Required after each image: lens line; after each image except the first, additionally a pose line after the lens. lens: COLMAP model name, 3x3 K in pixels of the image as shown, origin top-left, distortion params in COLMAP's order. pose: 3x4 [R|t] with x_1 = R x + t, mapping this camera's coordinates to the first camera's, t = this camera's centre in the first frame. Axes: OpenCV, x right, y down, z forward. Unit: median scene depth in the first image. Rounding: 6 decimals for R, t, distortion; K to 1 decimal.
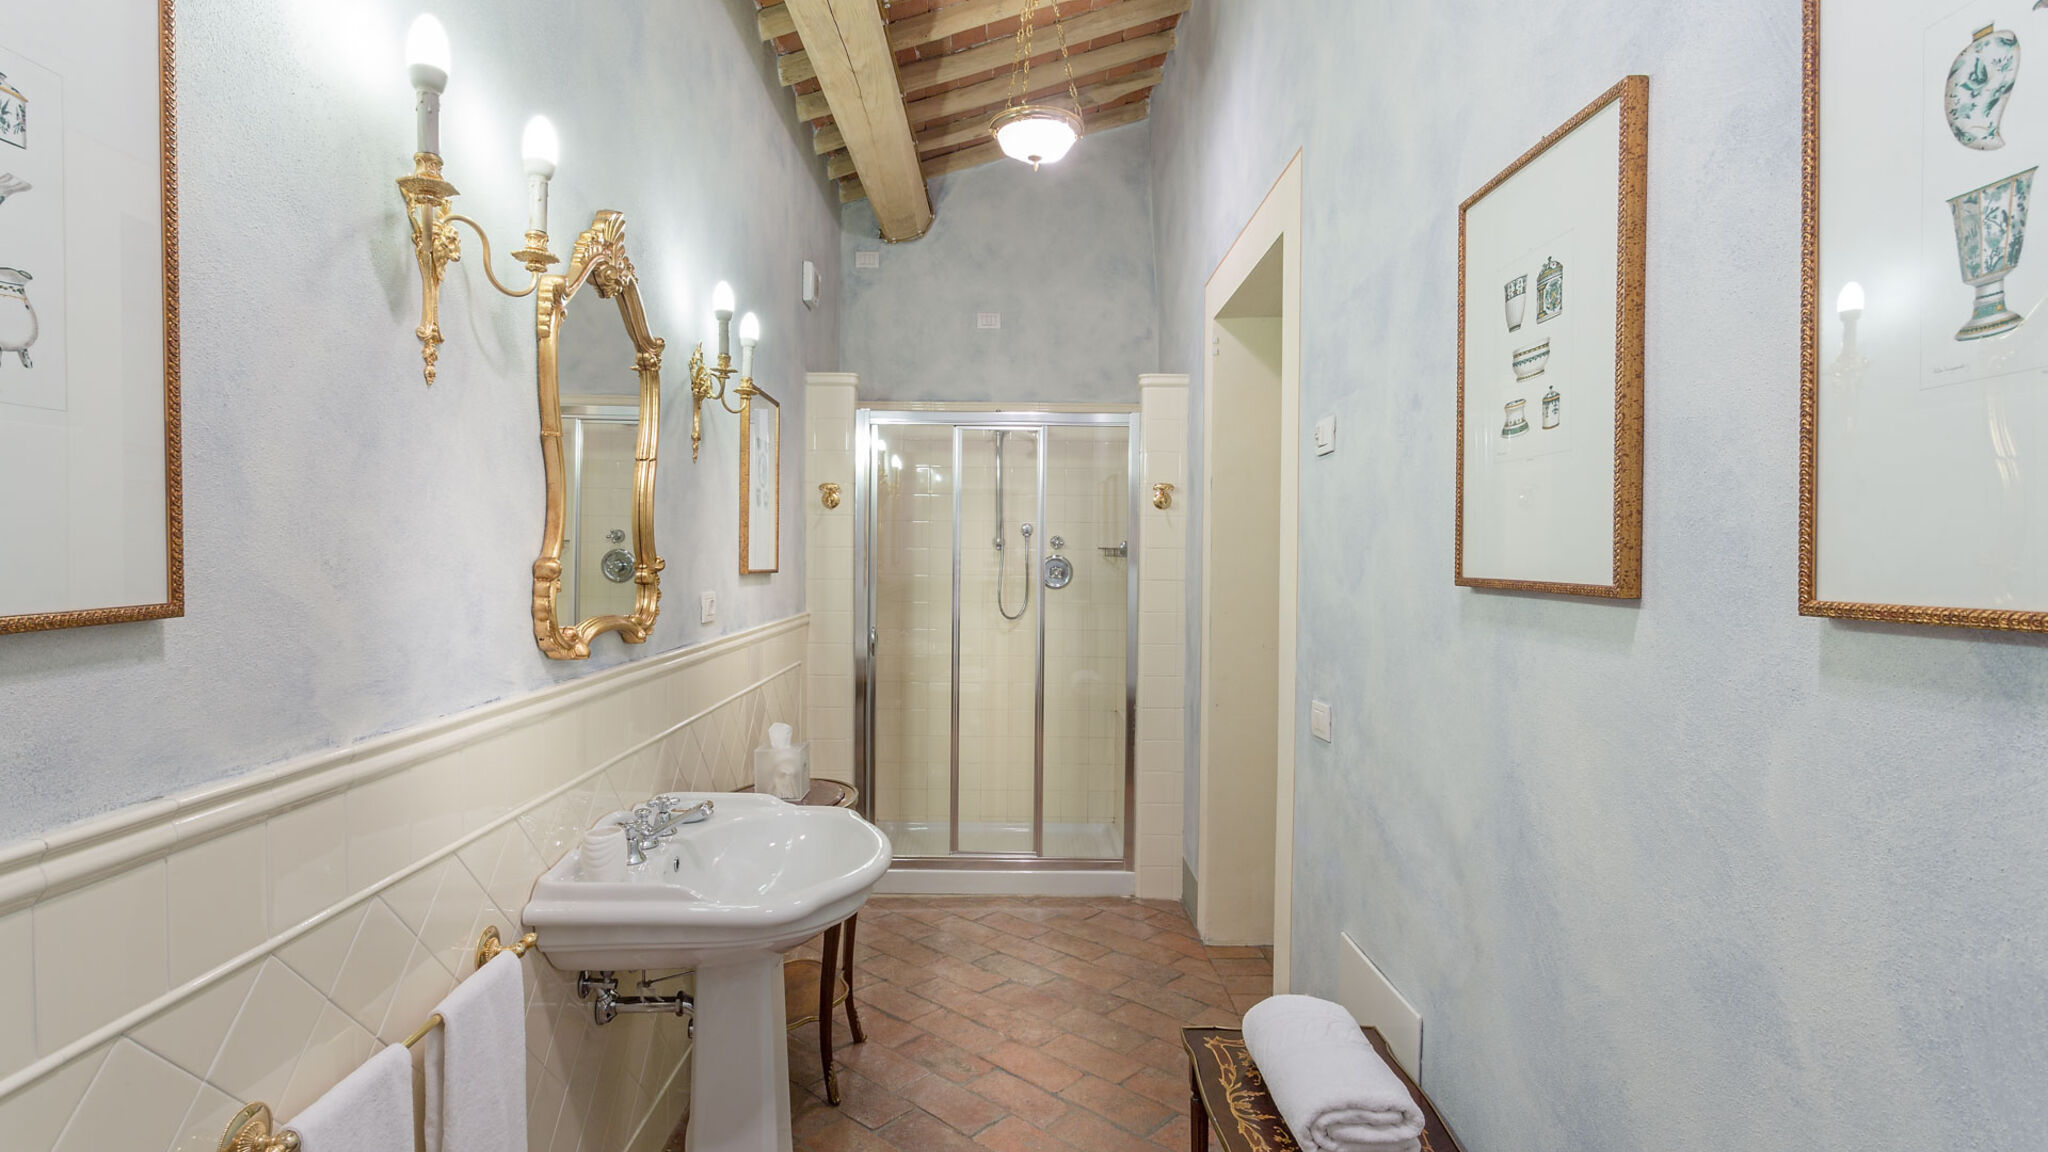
lens RADIAL K [[1017.6, 0, 1019.3], [0, 1017.6, 566.6], [0, 0, 1]] dist [-0.020992, 0.014393]
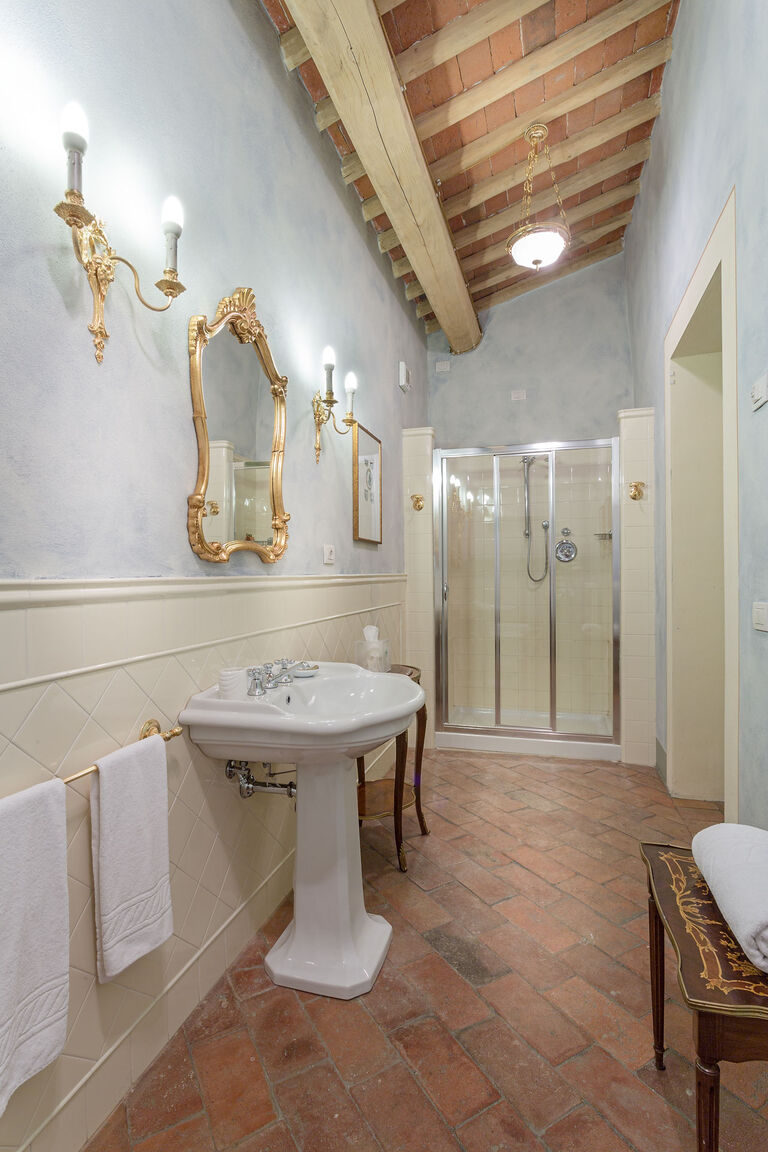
lens RADIAL K [[569.0, 0, 384.0], [0, 569.0, 576.0], [0, 0, 1]] dist [-0.011713, 0.000891]
pose [[0.955219, -0.016196, -0.295455, 0.047385], [0.013485, 0.999846, -0.011213, 0.085953], [0.295591, 0.006726, 0.955291, 0.154187]]
